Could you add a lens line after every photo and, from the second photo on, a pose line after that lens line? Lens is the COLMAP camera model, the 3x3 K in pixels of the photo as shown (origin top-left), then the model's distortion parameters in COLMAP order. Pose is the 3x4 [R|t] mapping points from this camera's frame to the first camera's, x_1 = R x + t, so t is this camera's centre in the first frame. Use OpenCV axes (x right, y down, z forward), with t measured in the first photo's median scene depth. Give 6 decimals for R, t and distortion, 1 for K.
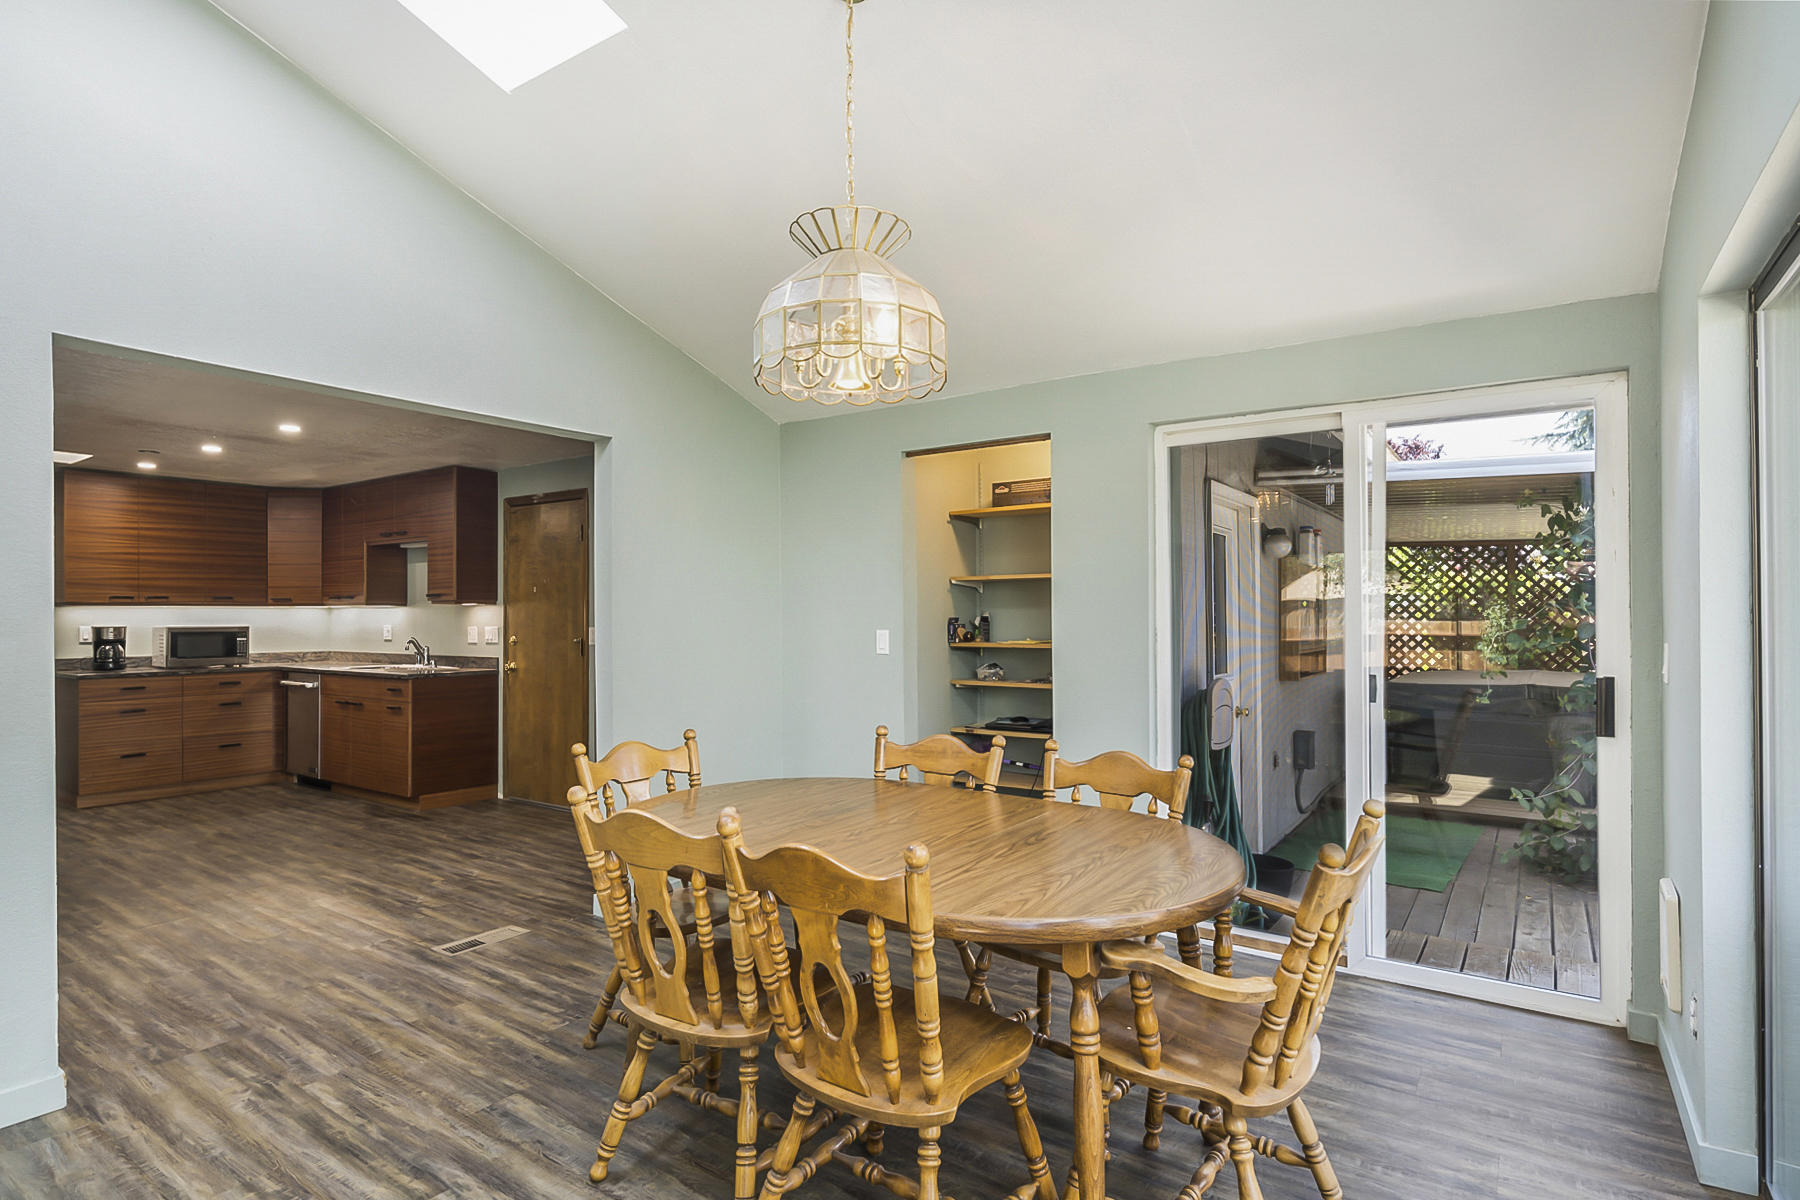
lens RADIAL K [[916.1, 0, 902.7], [0, 916.1, 612.0], [0, 0, 1]] dist [-0.005491, 0.000761]
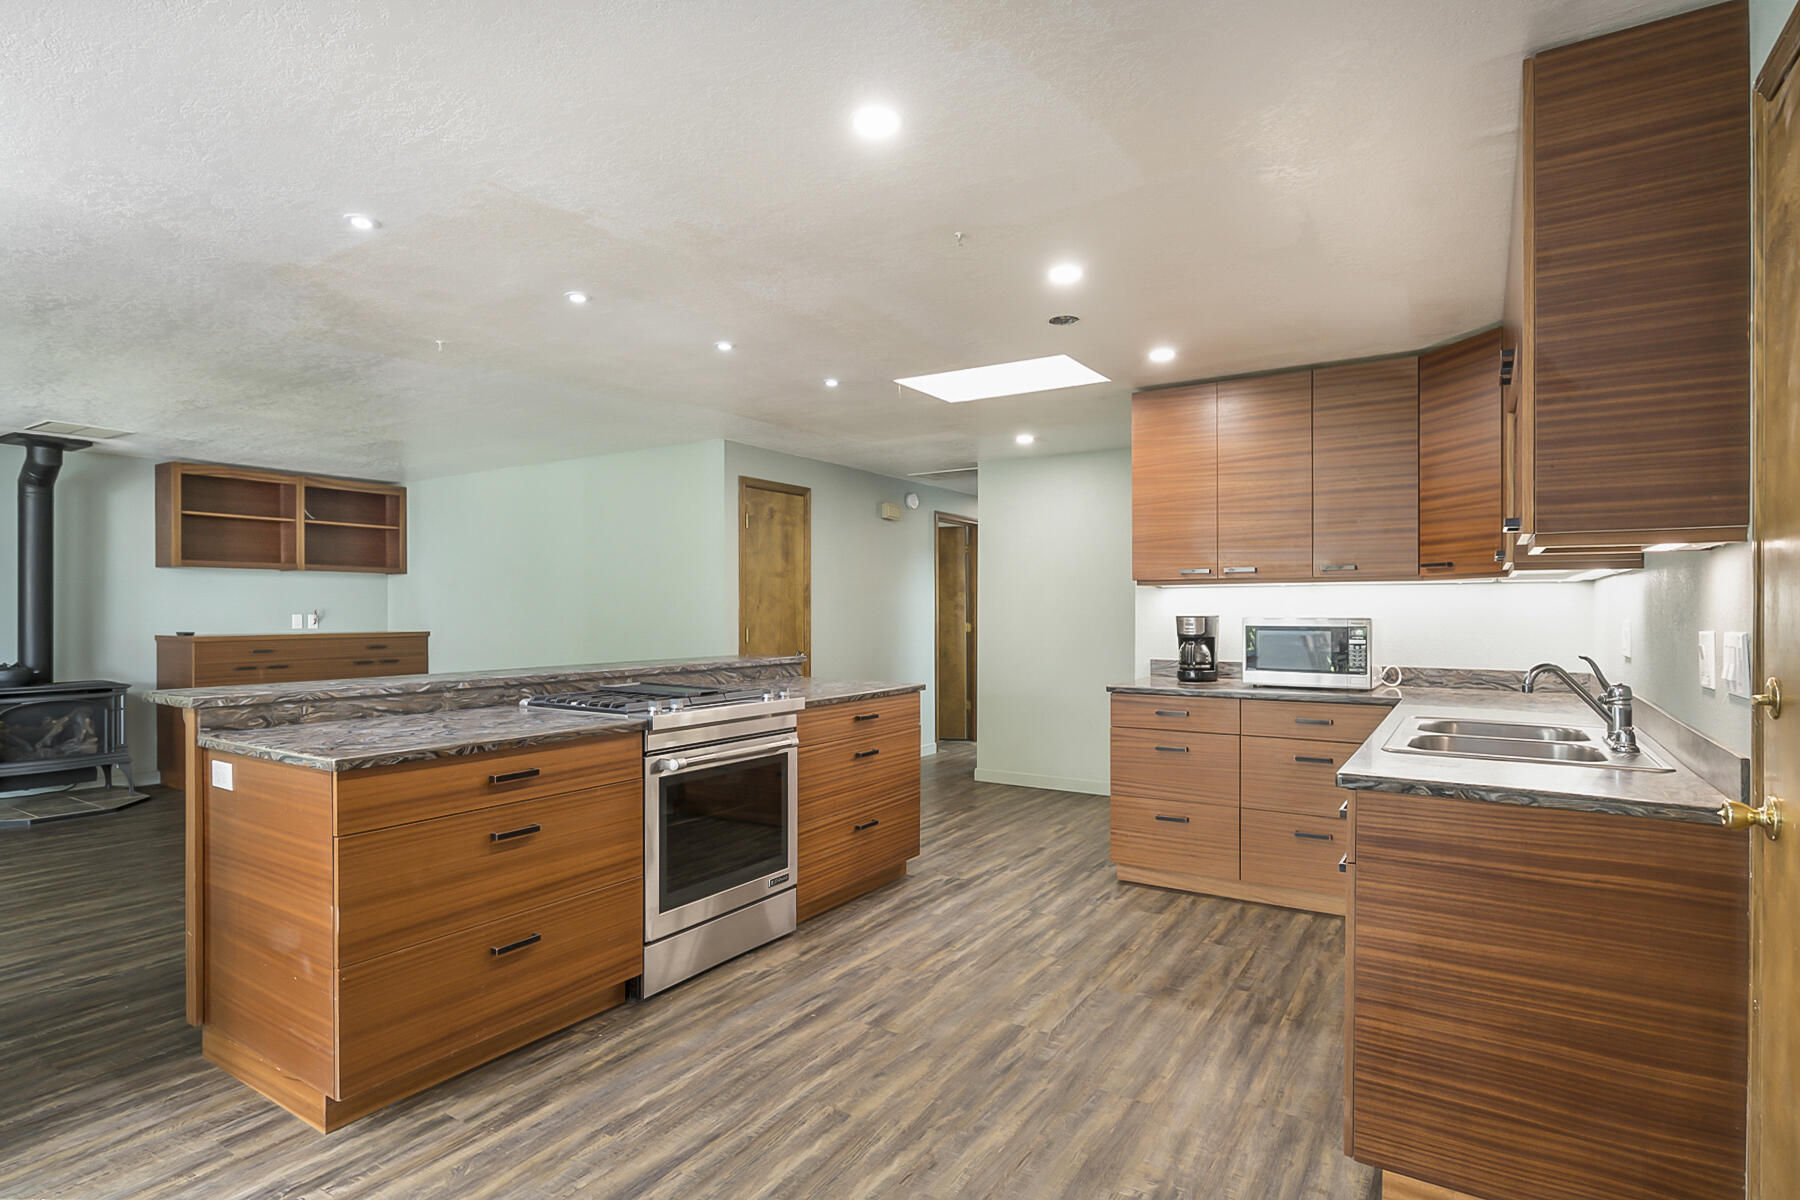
lens RADIAL K [[916.1, 0, 902.7], [0, 916.1, 612.0], [0, 0, 1]] dist [-0.005491, 0.000761]
pose [[0.038249, 0.006207, -0.999249, -0.207864], [0.003396, 0.999974, 0.006341, 0.008344], [0.999262, -0.003636, 0.038227, 0.767017]]
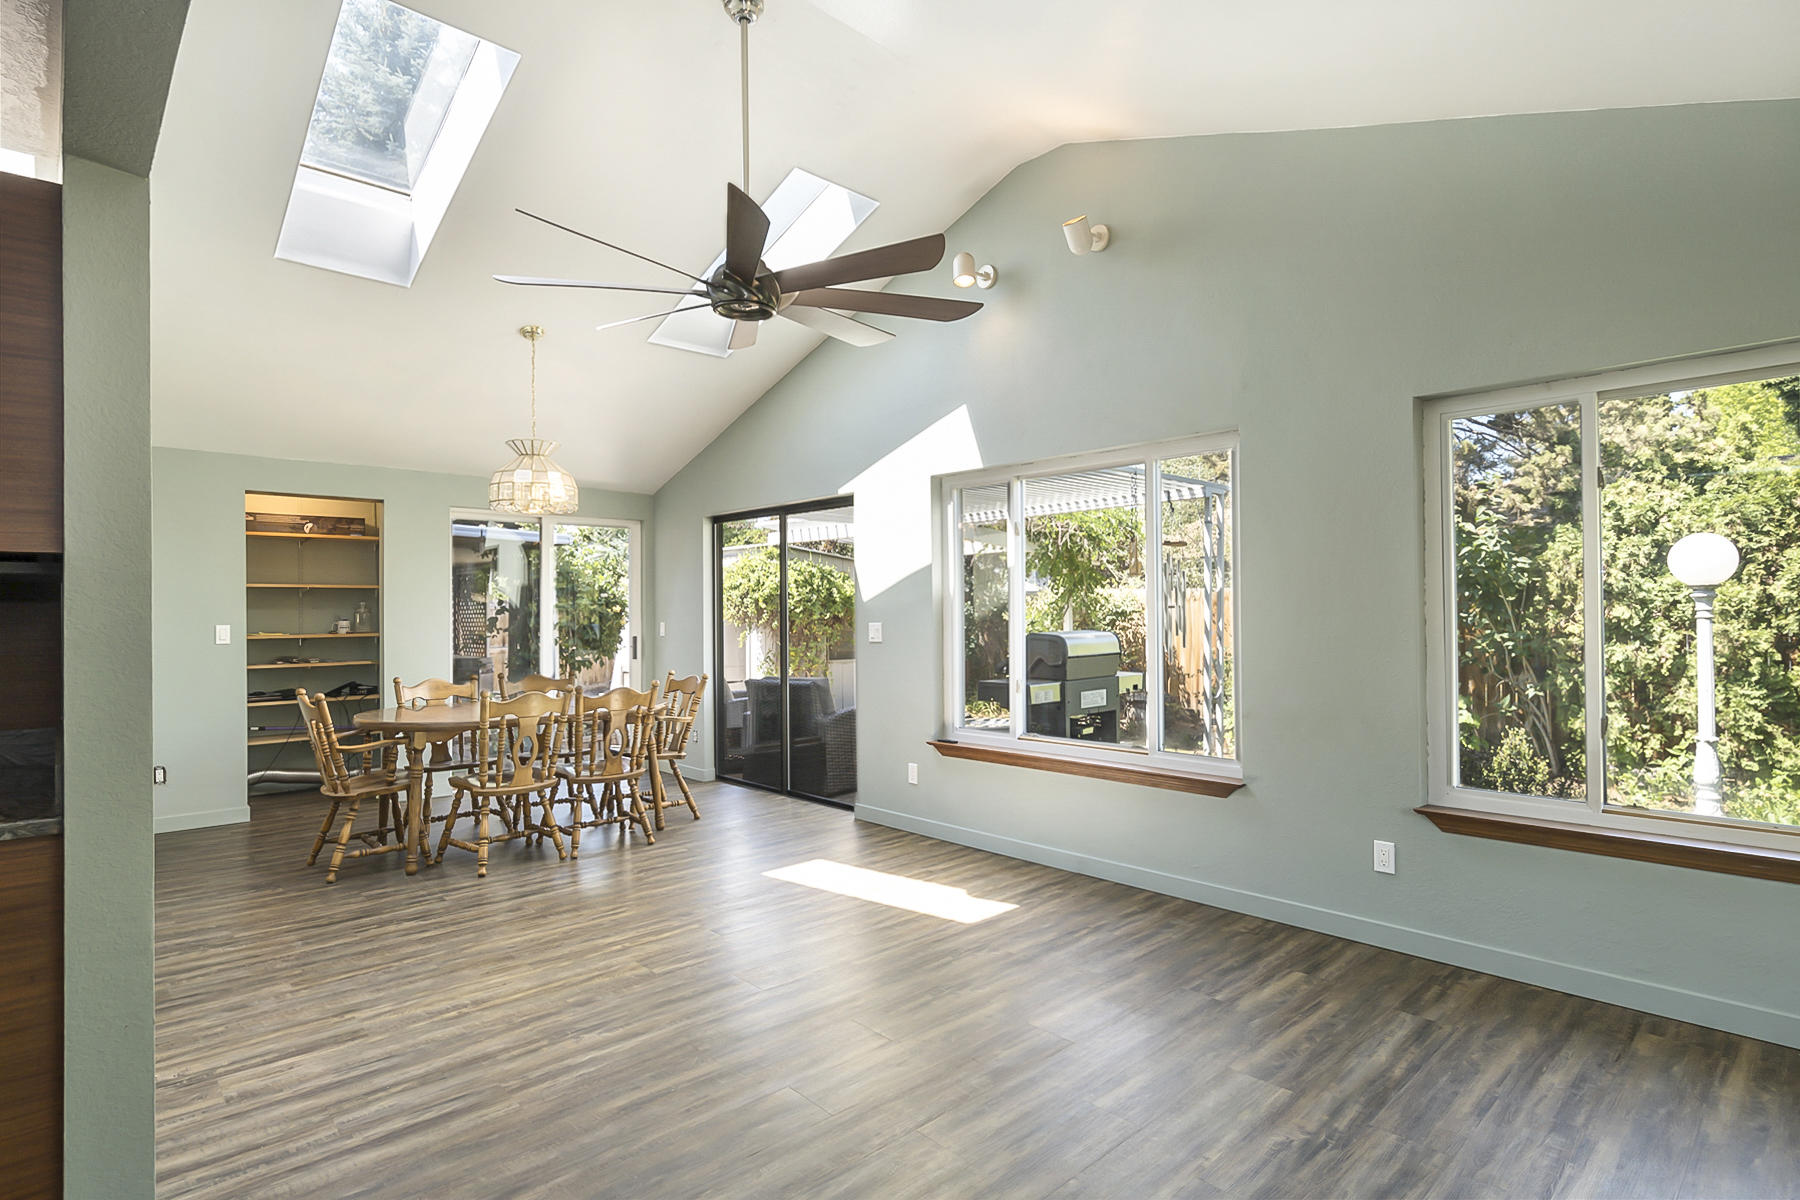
lens RADIAL K [[906.2, 0, 897.7], [0, 906.2, 604.0], [0, 0, 1]] dist [-0.005565, 0.001372]
pose [[0.211099, 0.011838, 0.977393, -0.711198], [-0.000435, 0.999928, -0.012017, 0.003180], [-0.977465, 0.002111, 0.211089, -0.127479]]
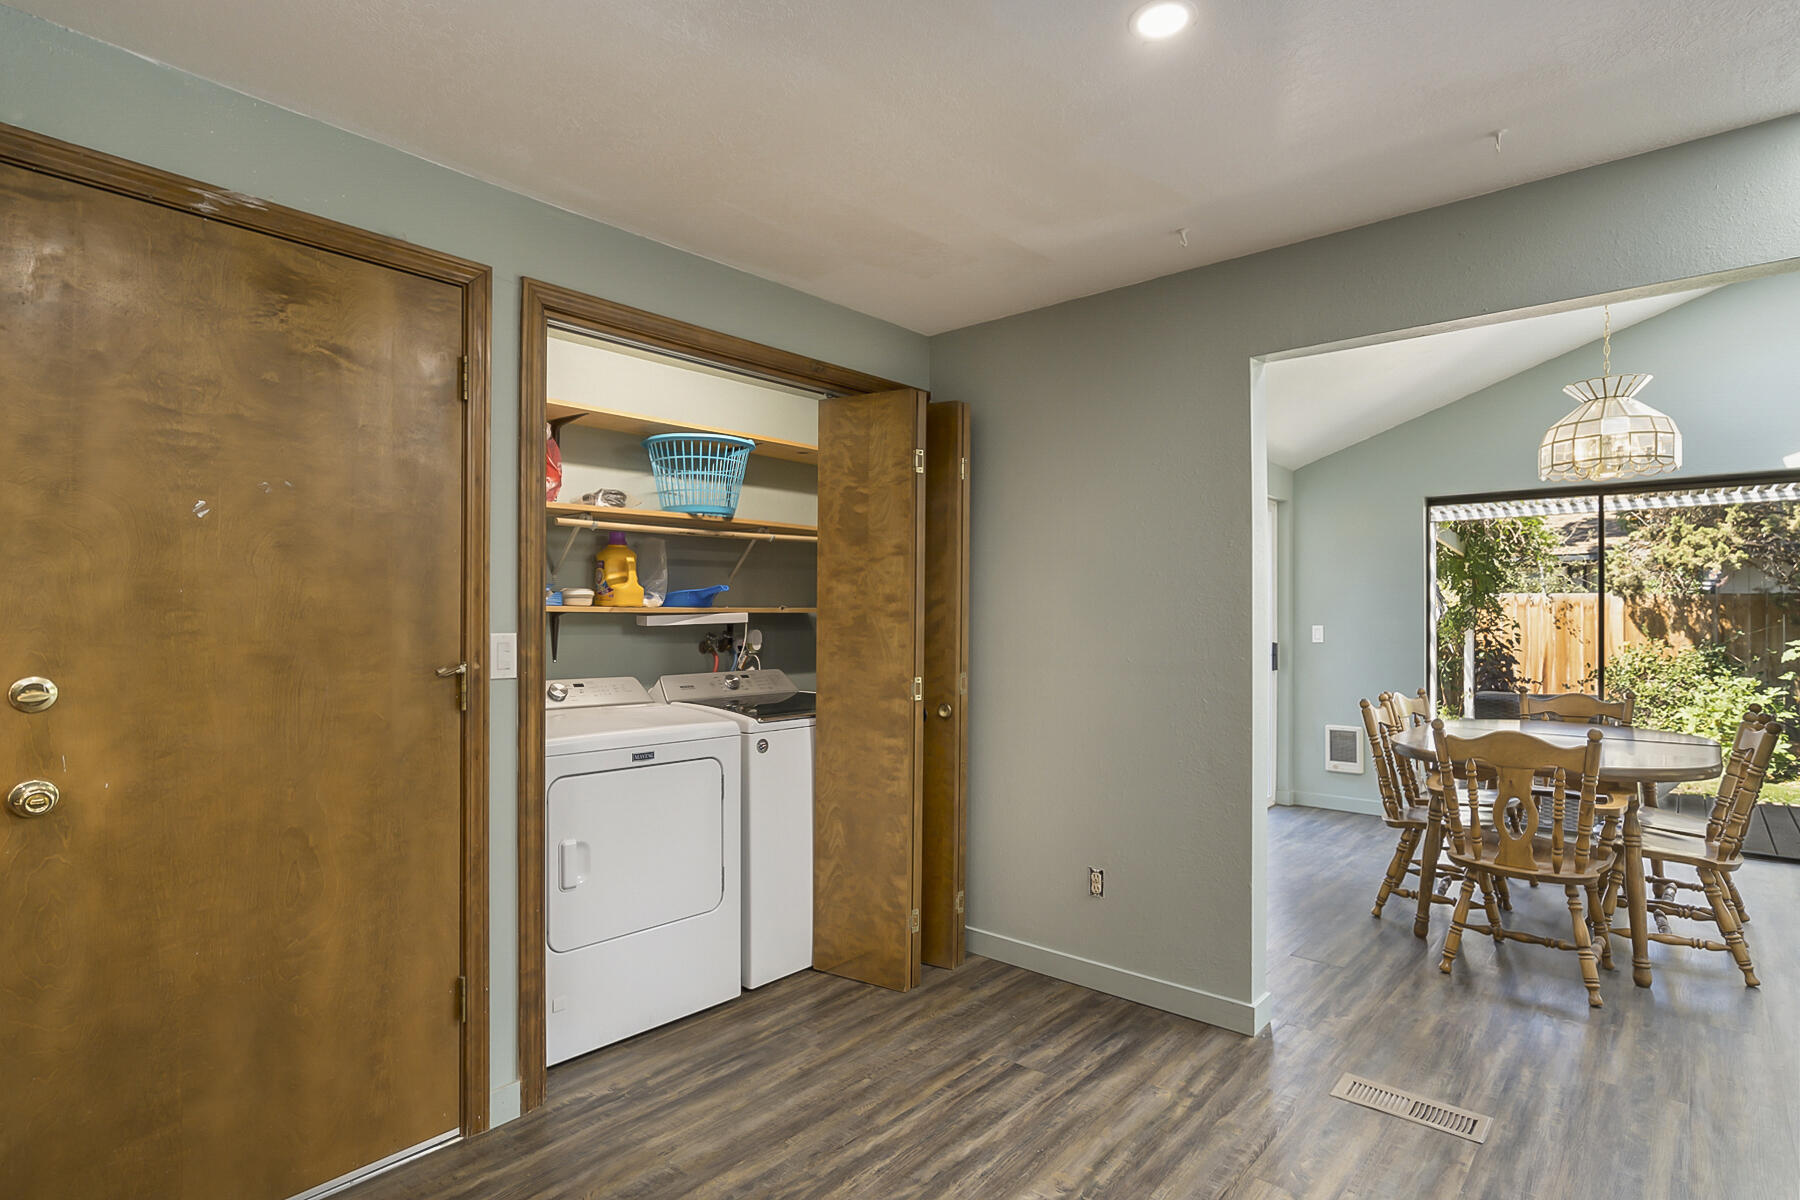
lens RADIAL K [[905.6, 0, 904.4], [0, 905.6, 610.1], [0, 0, 1]] dist [-0.000796, 0.000814]
pose [[0.113865, 0.011748, 0.993427, -0.635401], [-0.003026, 0.999930, -0.011478, 0.009793], [-0.993492, -0.001699, 0.113893, 0.715140]]
